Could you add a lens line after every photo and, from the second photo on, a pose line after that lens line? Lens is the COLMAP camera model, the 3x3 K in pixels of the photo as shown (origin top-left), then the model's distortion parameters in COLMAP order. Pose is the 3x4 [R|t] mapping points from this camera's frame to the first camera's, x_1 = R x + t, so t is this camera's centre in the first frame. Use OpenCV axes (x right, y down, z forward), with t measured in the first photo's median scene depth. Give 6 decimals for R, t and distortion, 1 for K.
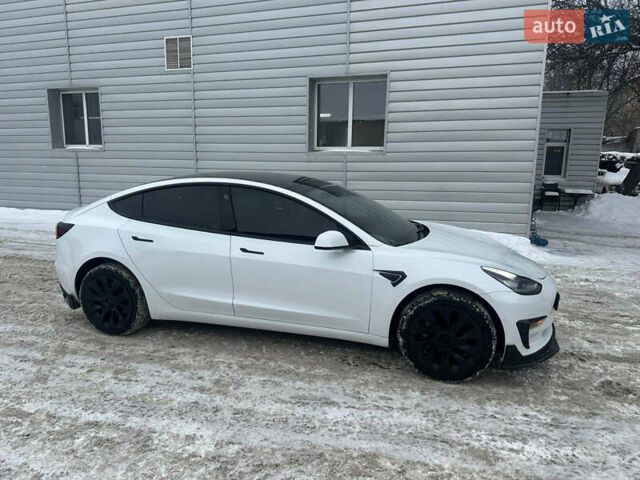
lens RADIAL K [[447.3, 0, 320.0], [0, 447.3, 240.0], [0, 0, 1]] dist [0.069575, -0.086280]
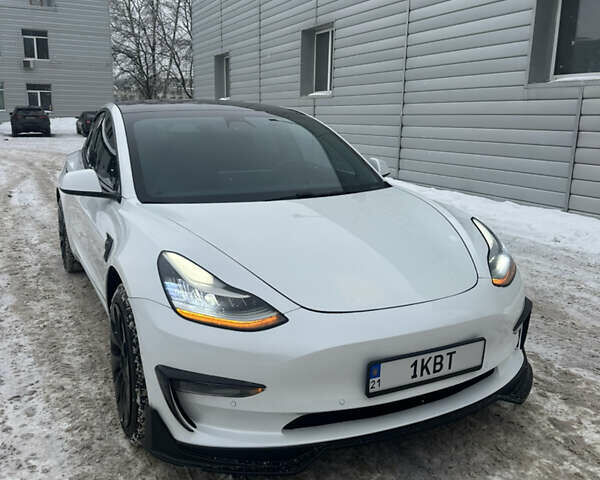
lens RADIAL K [[558.6, 0, 296.4], [0, 558.6, 239.3], [0, 0, 1]] dist [0.091848, -0.138203]
pose [[0.684851, 0.157596, -0.711437, 0.820160], [-0.133148, 0.986960, 0.090457, -0.033878], [0.716415, 0.032777, 0.696904, 0.559406]]
